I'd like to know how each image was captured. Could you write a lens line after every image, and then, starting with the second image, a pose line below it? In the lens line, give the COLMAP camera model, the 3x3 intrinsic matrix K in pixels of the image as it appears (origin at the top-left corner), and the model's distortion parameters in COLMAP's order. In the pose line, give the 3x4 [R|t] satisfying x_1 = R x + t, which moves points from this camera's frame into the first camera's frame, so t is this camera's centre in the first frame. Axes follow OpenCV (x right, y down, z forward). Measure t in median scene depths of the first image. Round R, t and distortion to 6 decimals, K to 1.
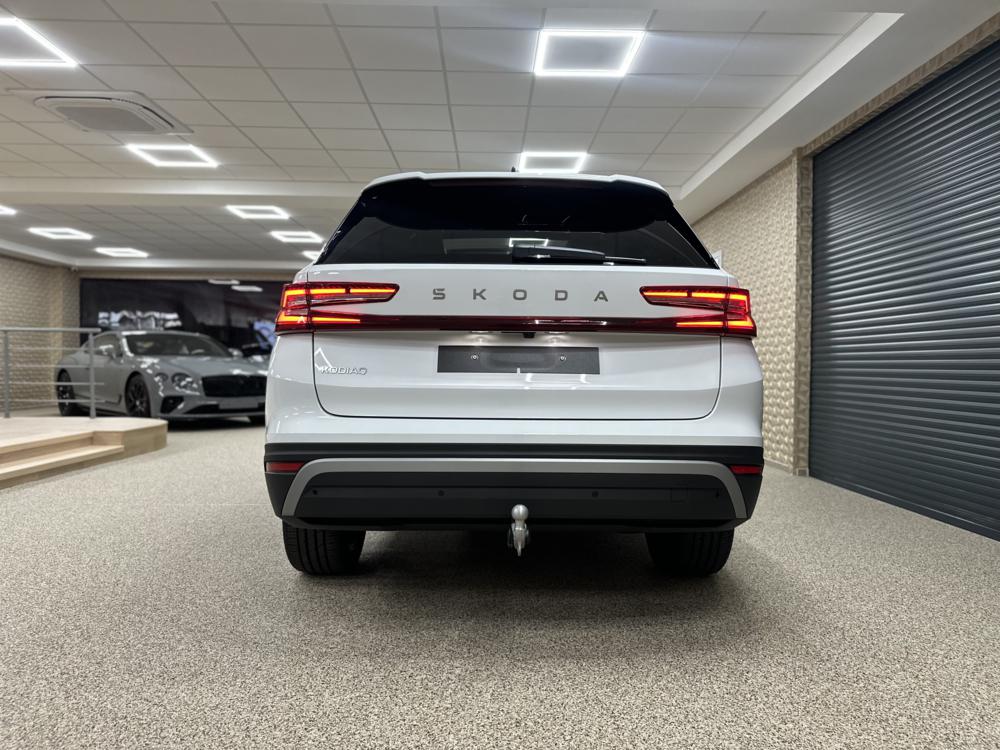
lens RADIAL K [[722.7, 0, 495.3], [0, 722.7, 361.1], [0, 0, 1]] dist [-0.004696, -0.004482]
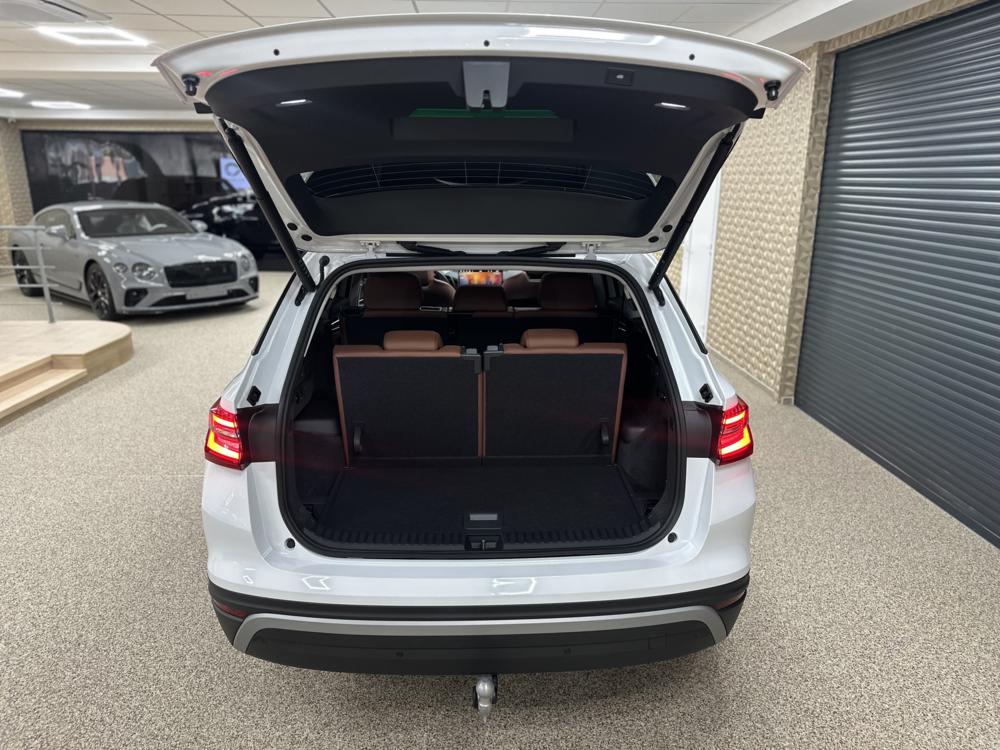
lens RADIAL K [[725.8, 0, 500.0], [0, 725.8, 375.0], [0, 0, 1]] dist [-0.000923, -0.006955]
pose [[0.999693, -0.009169, 0.023005, 0.011740], [0.002830, 0.965146, 0.261695, -0.139385], [-0.024602, -0.261550, 0.964876, 0.065731]]
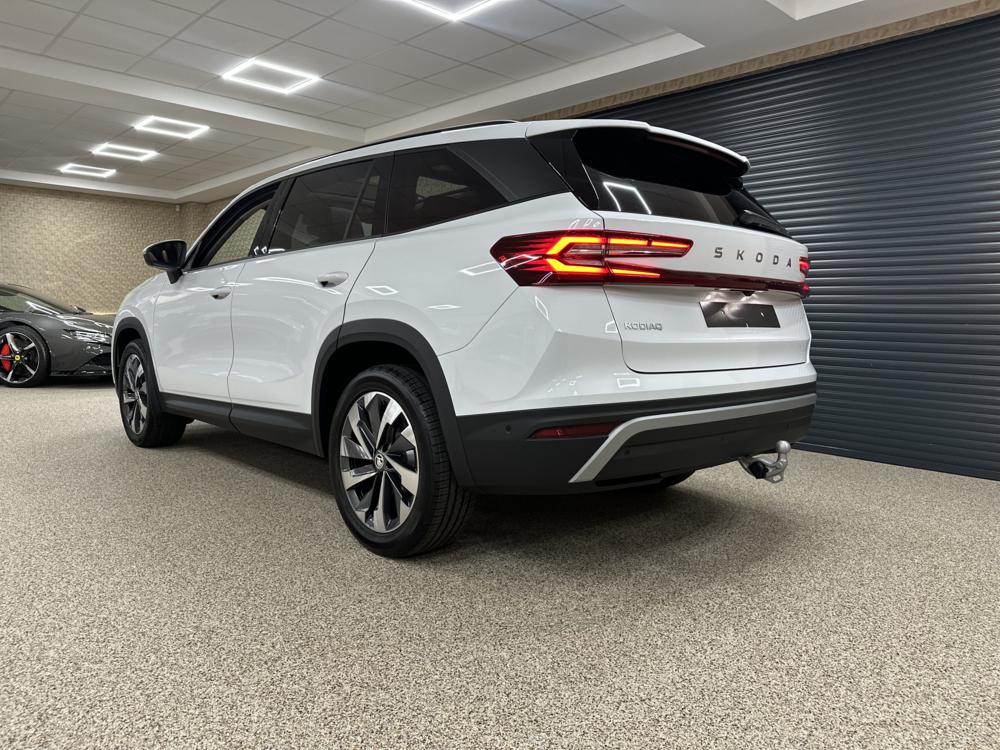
lens RADIAL K [[715.7, 0, 479.7], [0, 715.7, 377.5], [0, 0, 1]] dist [0.041056, -0.068129]
pose [[0.749878, -0.057006, 0.659115, -0.367420], [-0.009229, 0.995282, 0.096580, -0.003357], [-0.661511, -0.078506, 0.745815, 0.152170]]
